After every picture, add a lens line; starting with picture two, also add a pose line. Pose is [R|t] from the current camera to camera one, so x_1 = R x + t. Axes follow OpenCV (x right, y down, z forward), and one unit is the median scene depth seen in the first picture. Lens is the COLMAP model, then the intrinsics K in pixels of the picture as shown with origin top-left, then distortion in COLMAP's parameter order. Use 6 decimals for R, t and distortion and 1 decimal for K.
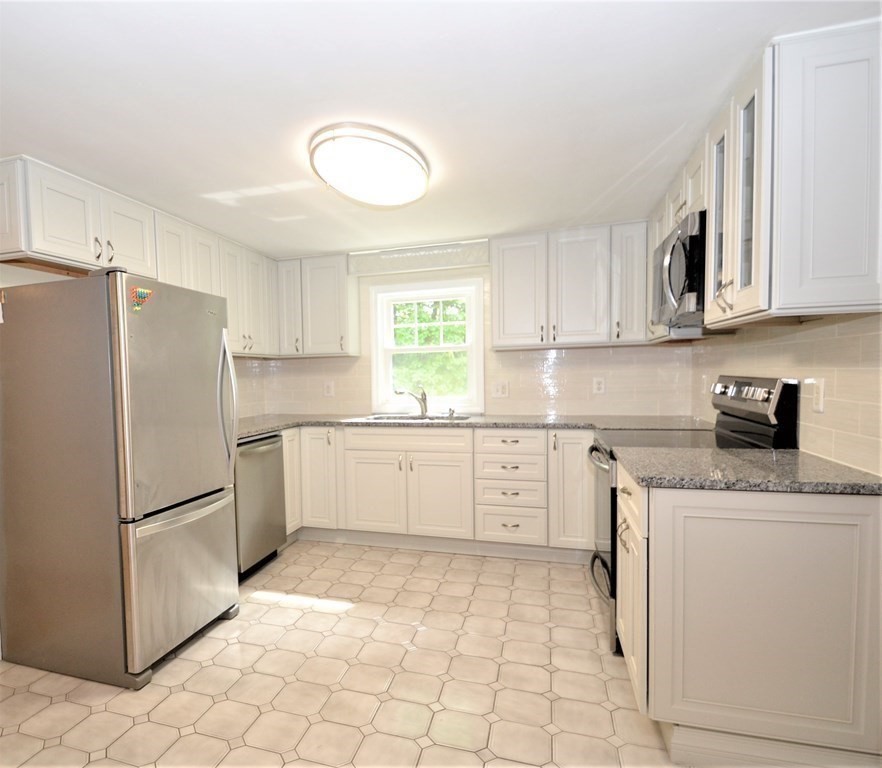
lens RADIAL K [[528.4, 0, 357.9], [0, 528.4, 407.3], [0, 0, 1]] dist [-0.000258, -0.000005]
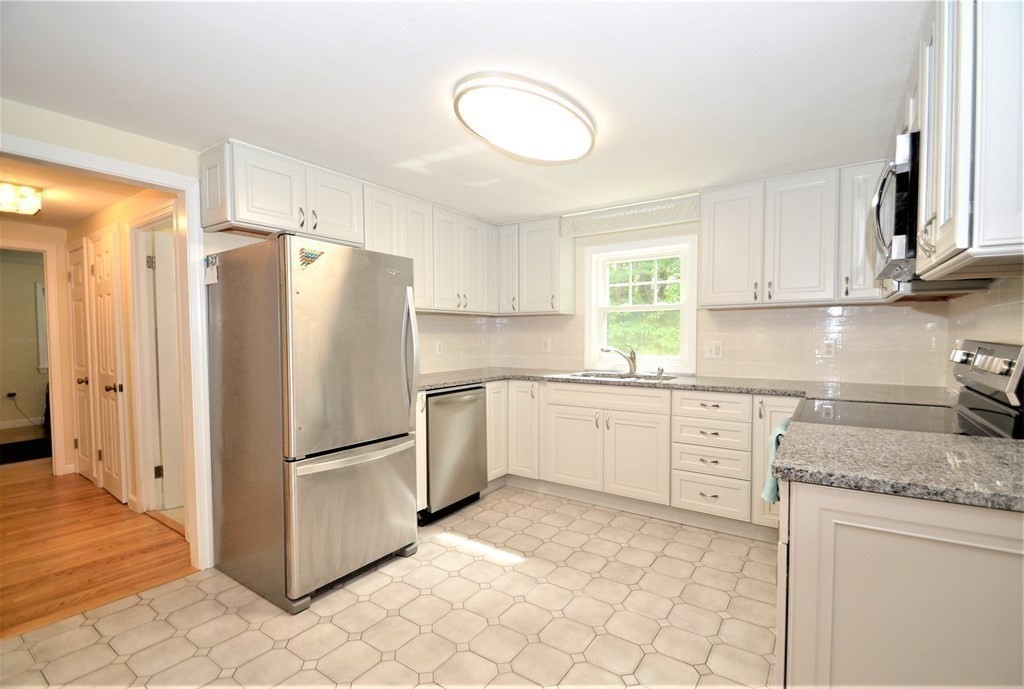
lens RADIAL K [[464.3, 0, 512.7], [0, 464.3, 356.7], [0, 0, 1]] dist [0.017488, -0.019906]
pose [[0.965705, 0.030729, -0.257817, 0.158949], [-0.033028, 0.999444, -0.004590, -0.007043], [0.257533, 0.012948, 0.966183, 0.108671]]
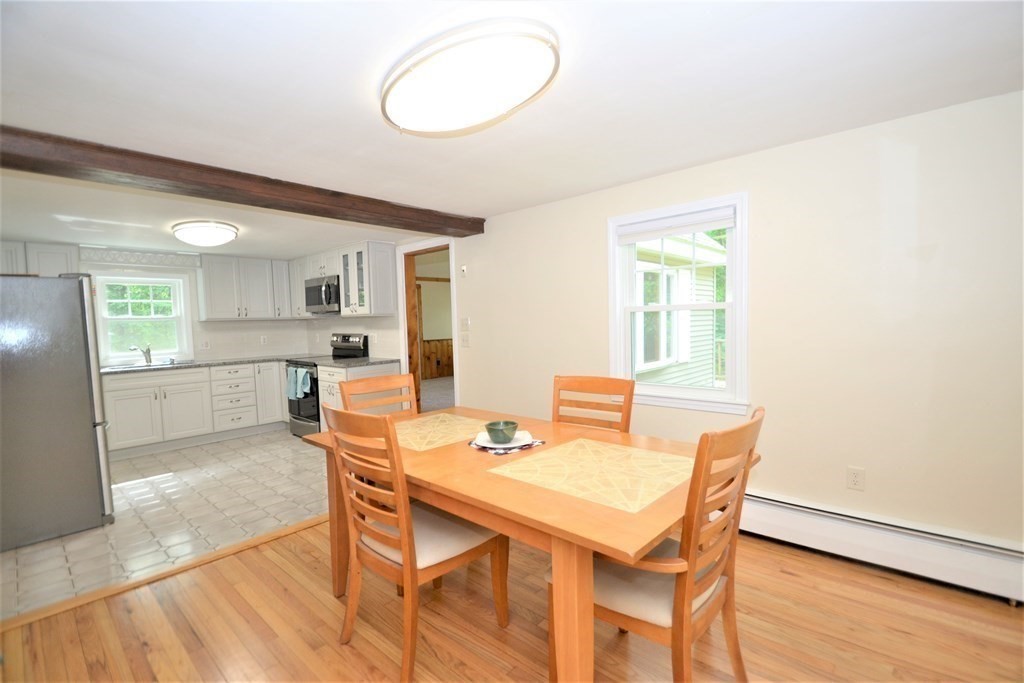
lens RADIAL K [[459.7, 0, 519.4], [0, 459.7, 347.6], [0, 0, 1]] dist [0.002059, -0.000275]
pose [[0.375825, -0.041853, 0.925745, -0.791192], [0.074383, 0.997119, 0.014882, 0.030796], [-0.923700, 0.063267, 0.377855, -0.498514]]
